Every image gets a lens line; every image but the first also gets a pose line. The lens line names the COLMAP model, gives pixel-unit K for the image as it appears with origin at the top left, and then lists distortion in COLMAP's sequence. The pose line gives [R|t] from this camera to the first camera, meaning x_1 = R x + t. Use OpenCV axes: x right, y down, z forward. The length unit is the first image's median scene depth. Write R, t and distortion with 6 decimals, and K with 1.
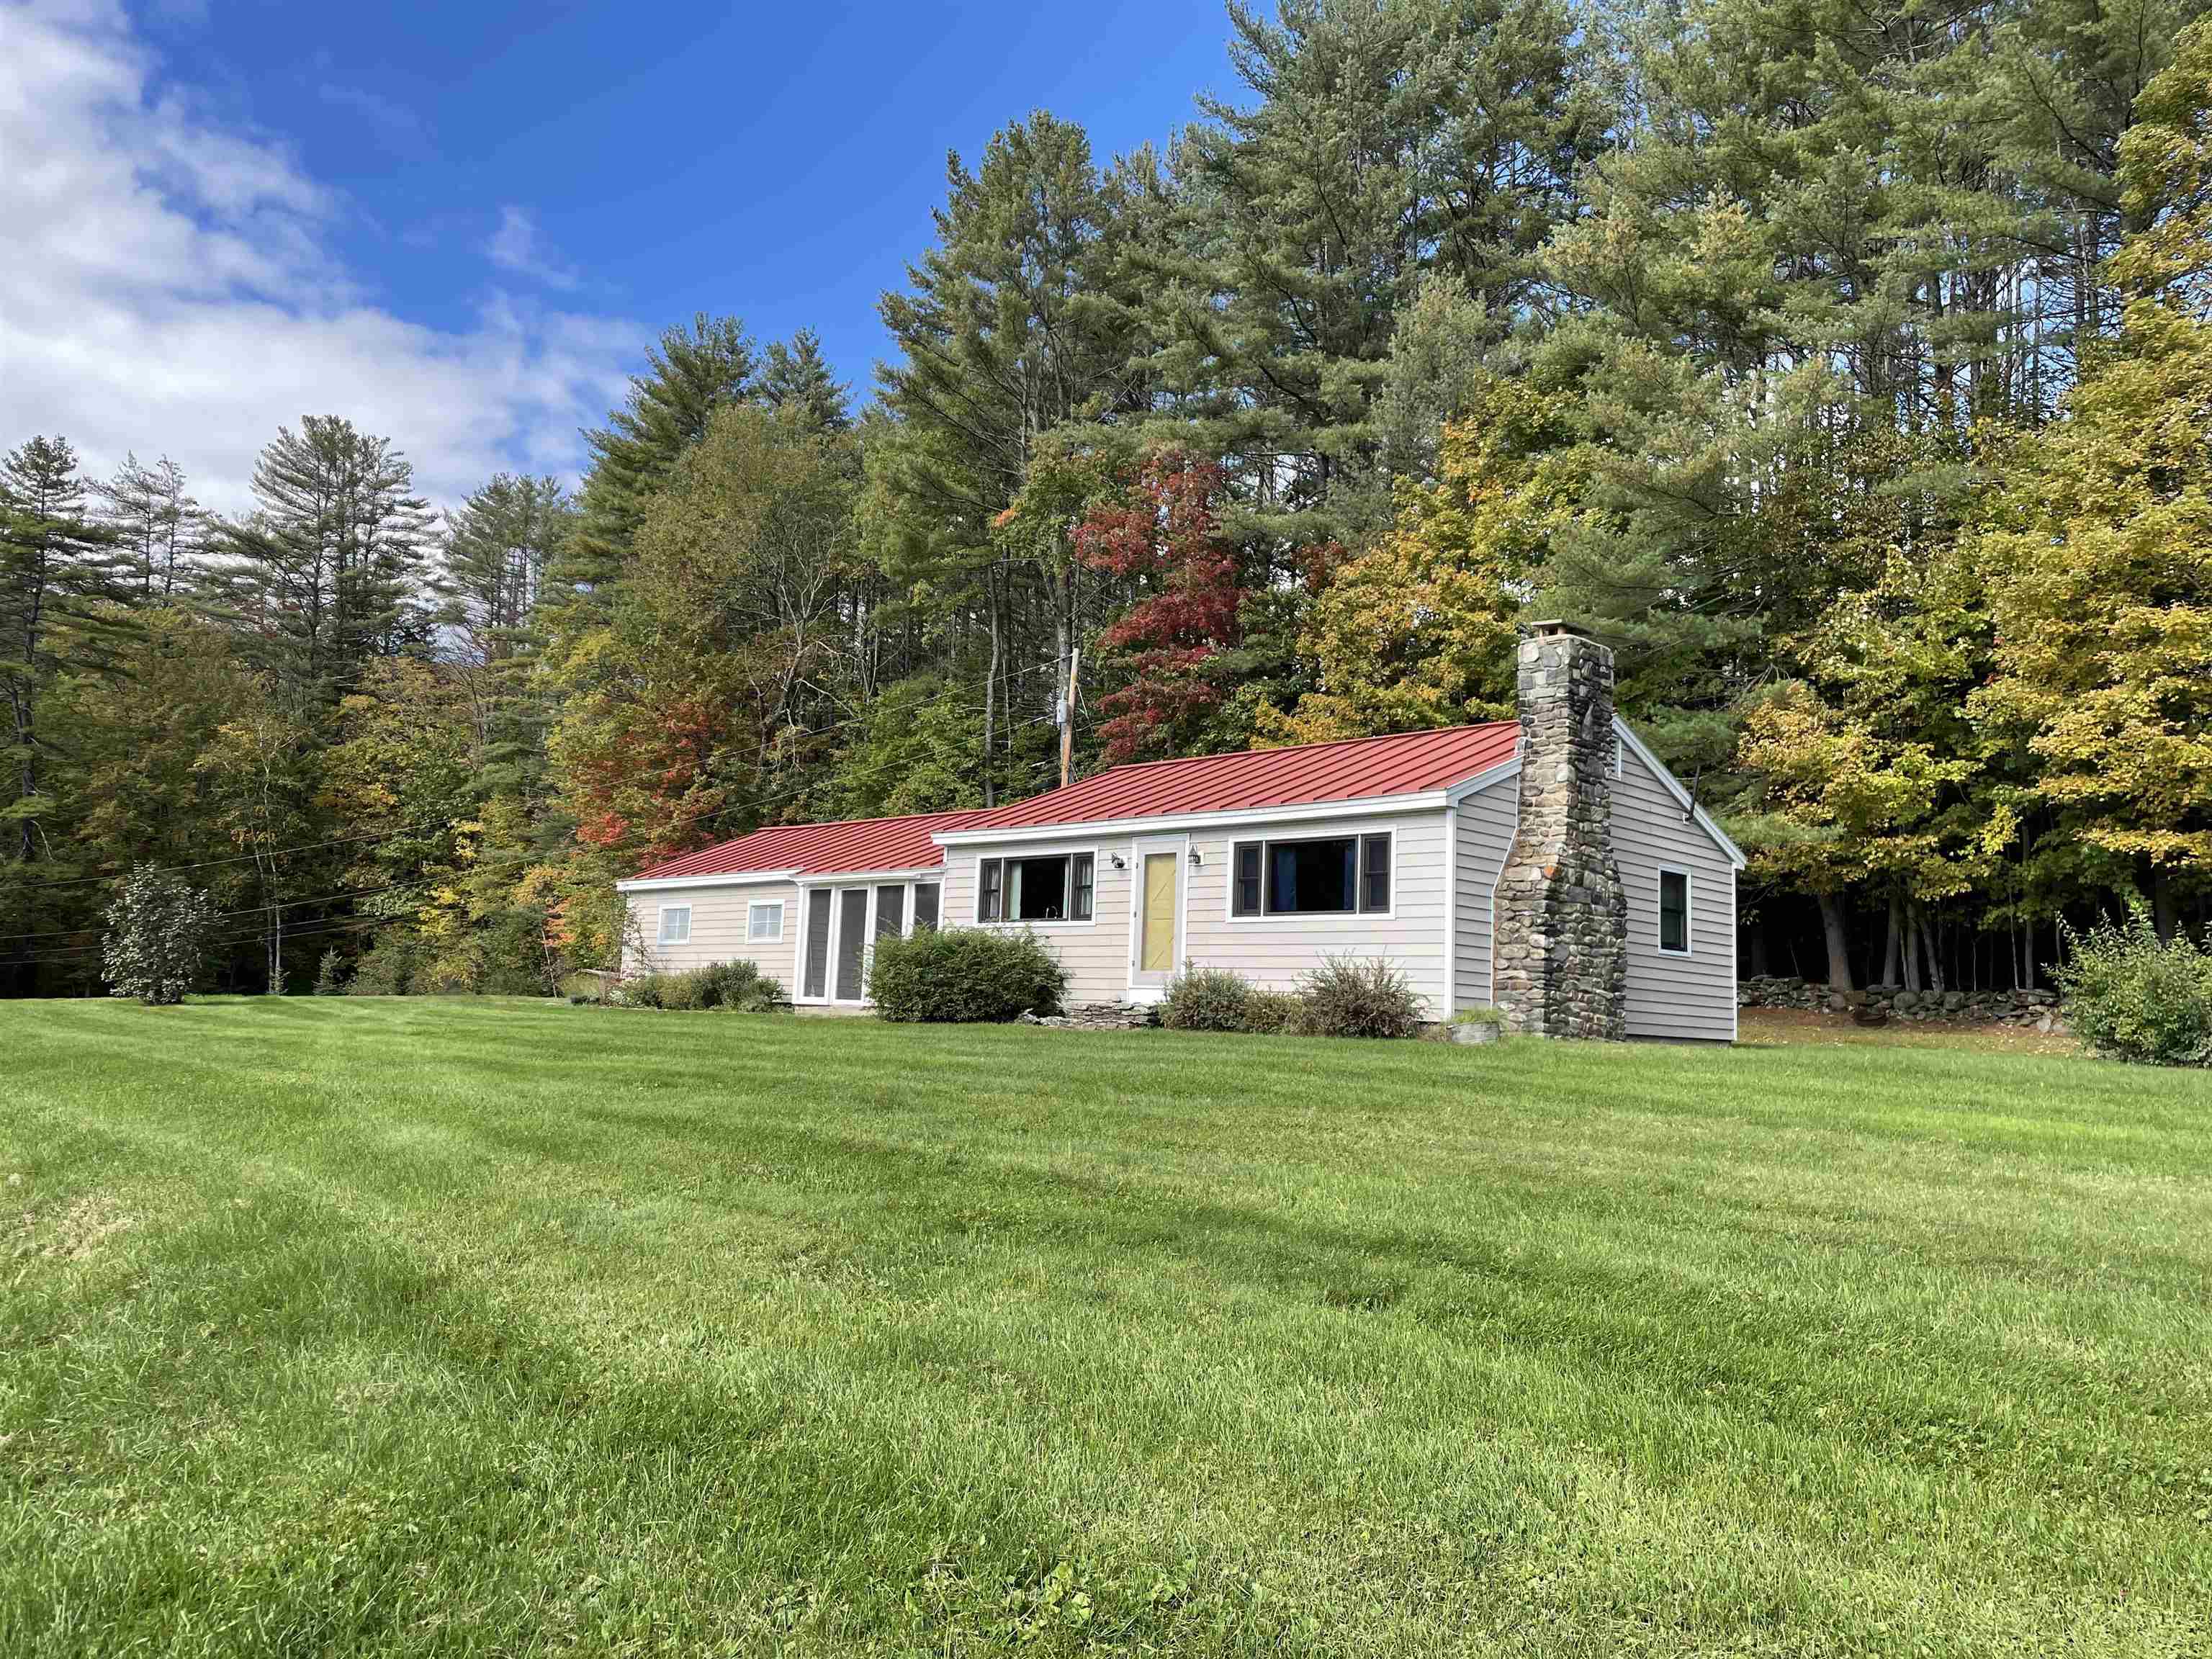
lens RADIAL K [[1676.9, 0, 1115.7], [0, 1676.9, 871.9], [0, 0, 1]] dist [0.063268, -0.003534]
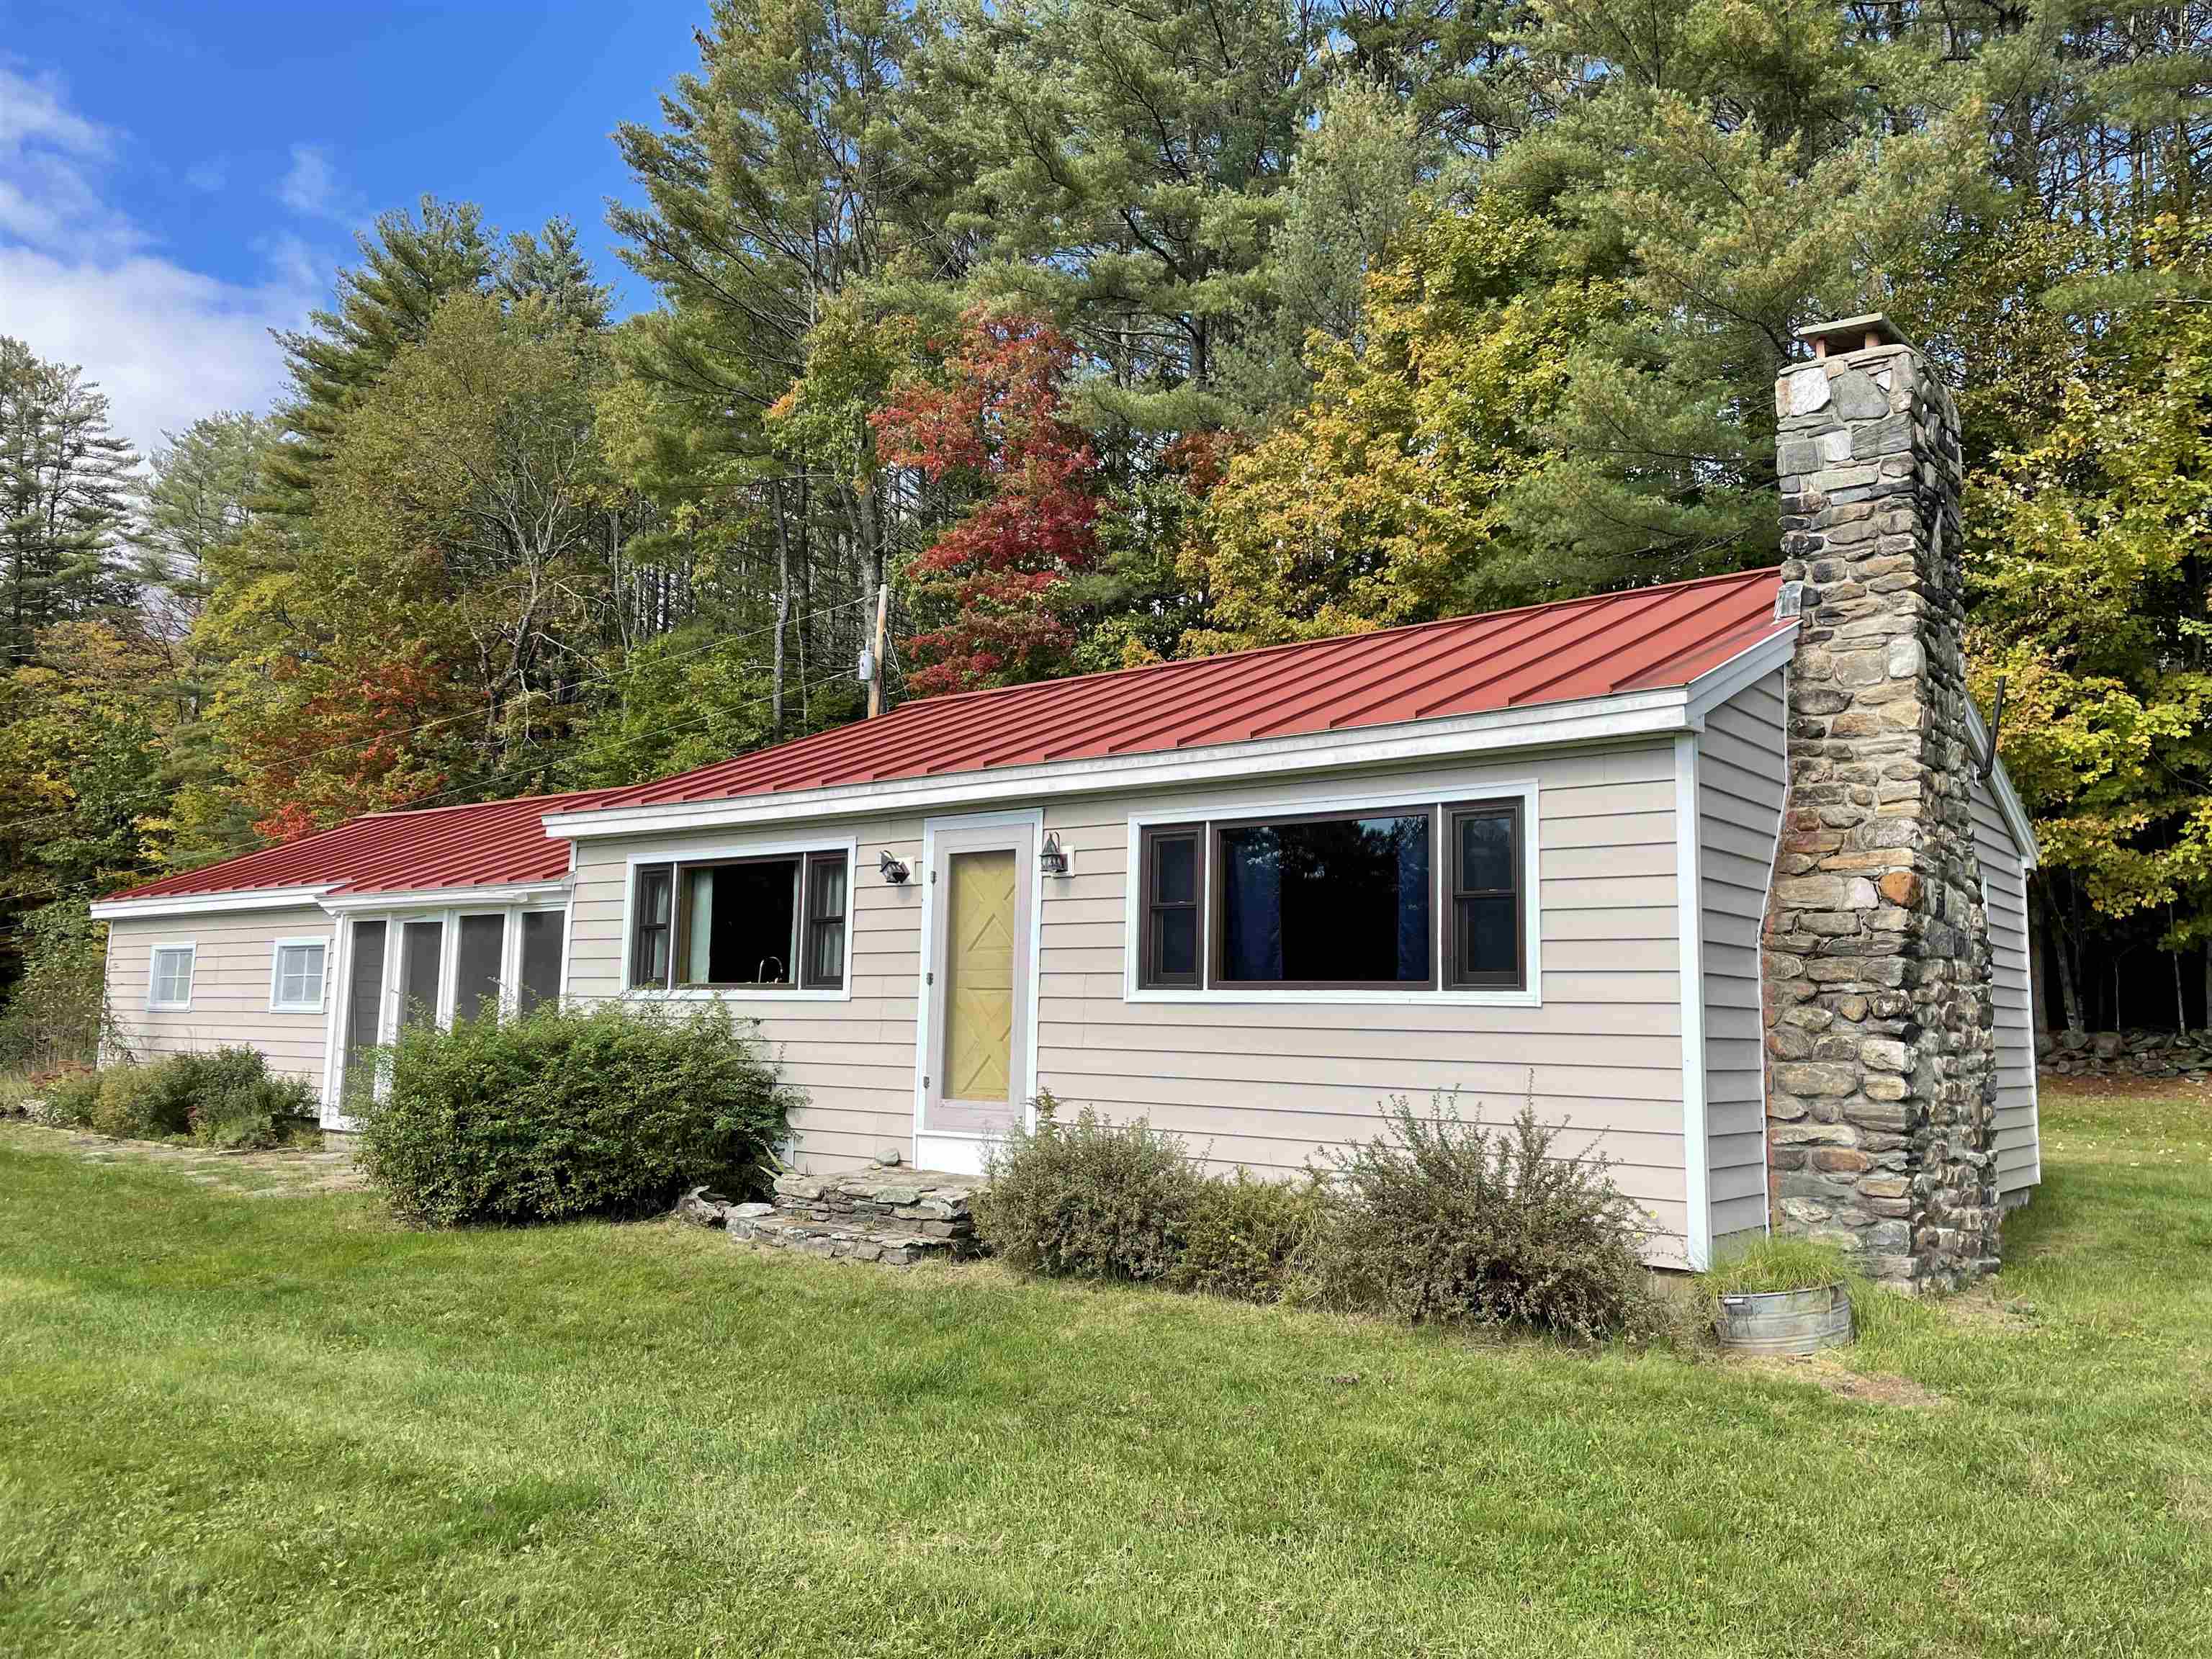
lens RADIAL K [[1676.9, 0, 1115.7], [0, 1676.9, 871.9], [0, 0, 1]] dist [0.063268, -0.003534]
pose [[0.995473, -0.010486, 0.094468, 0.010568], [0.010122, 0.999939, 0.004333, -0.003726], [-0.094508, -0.003357, 0.995518, 0.279522]]
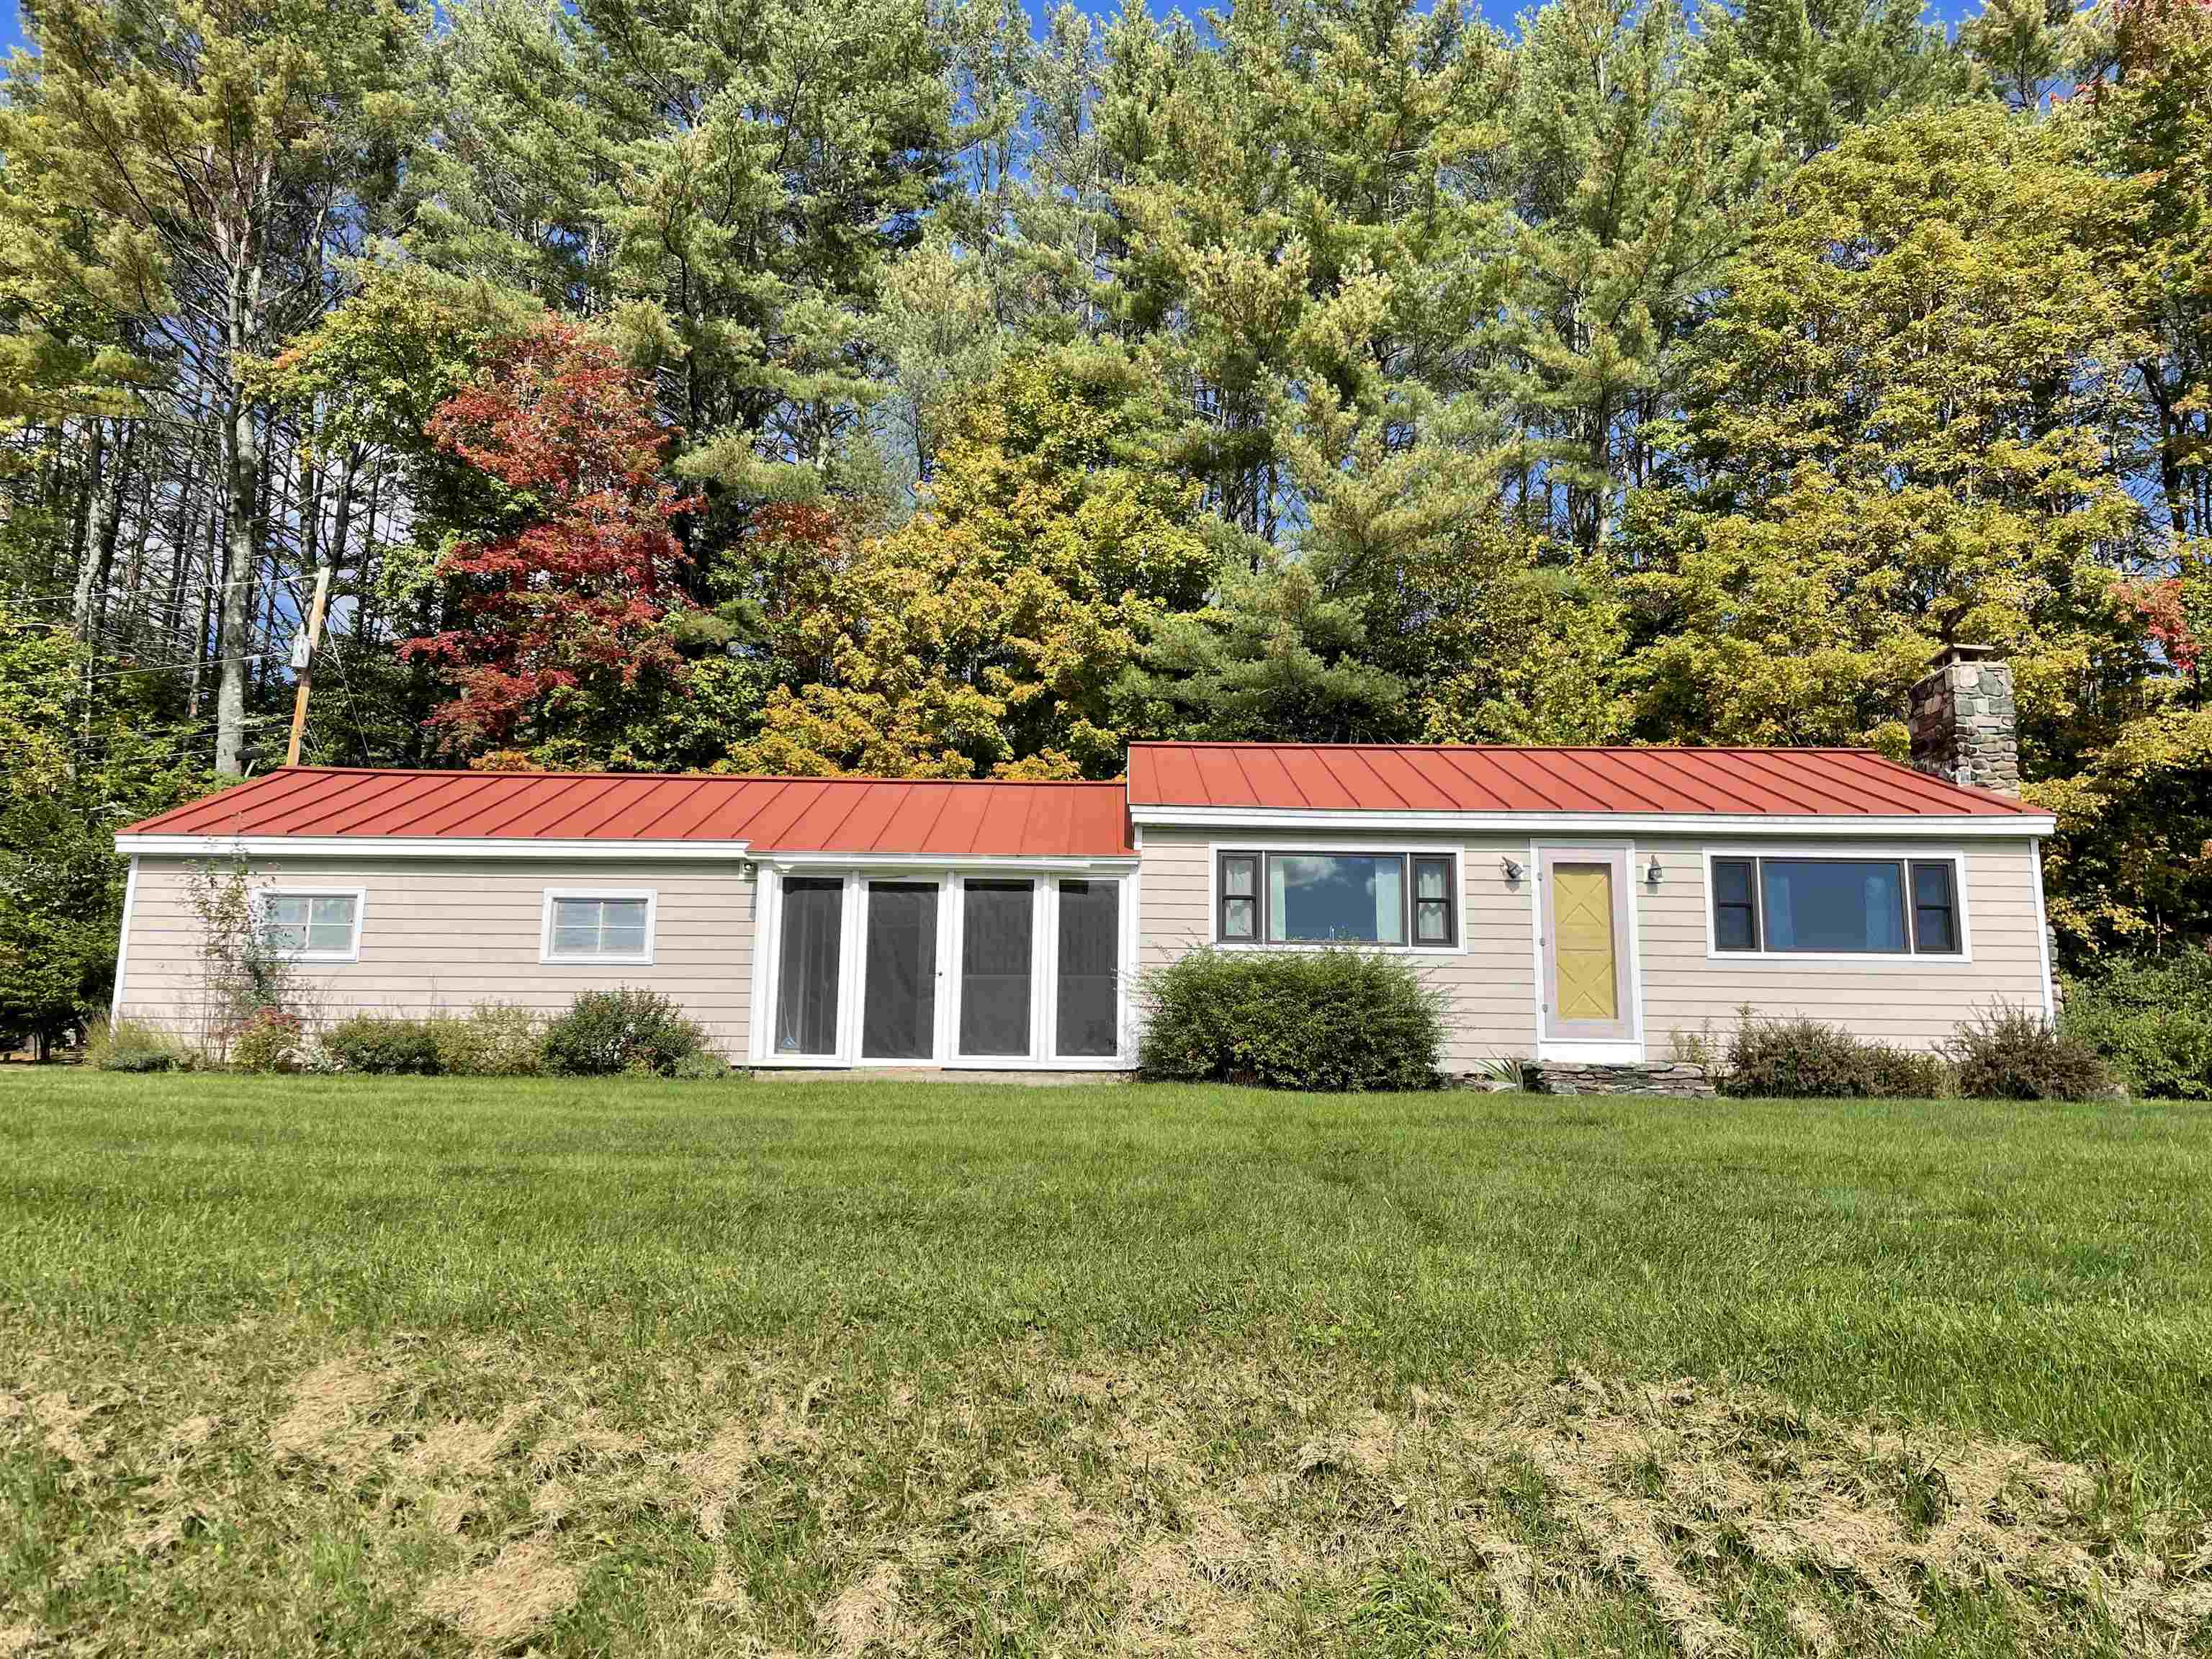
lens RADIAL K [[1683.6, 0, 1180.6], [0, 1683.6, 830.8], [0, 0, 1]] dist [0.071471, 0.000139]
pose [[0.724526, 0.097180, 0.682362, -0.332126], [-0.051875, 0.994891, -0.086609, 0.026478], [-0.687293, 0.027353, 0.725865, 0.305808]]
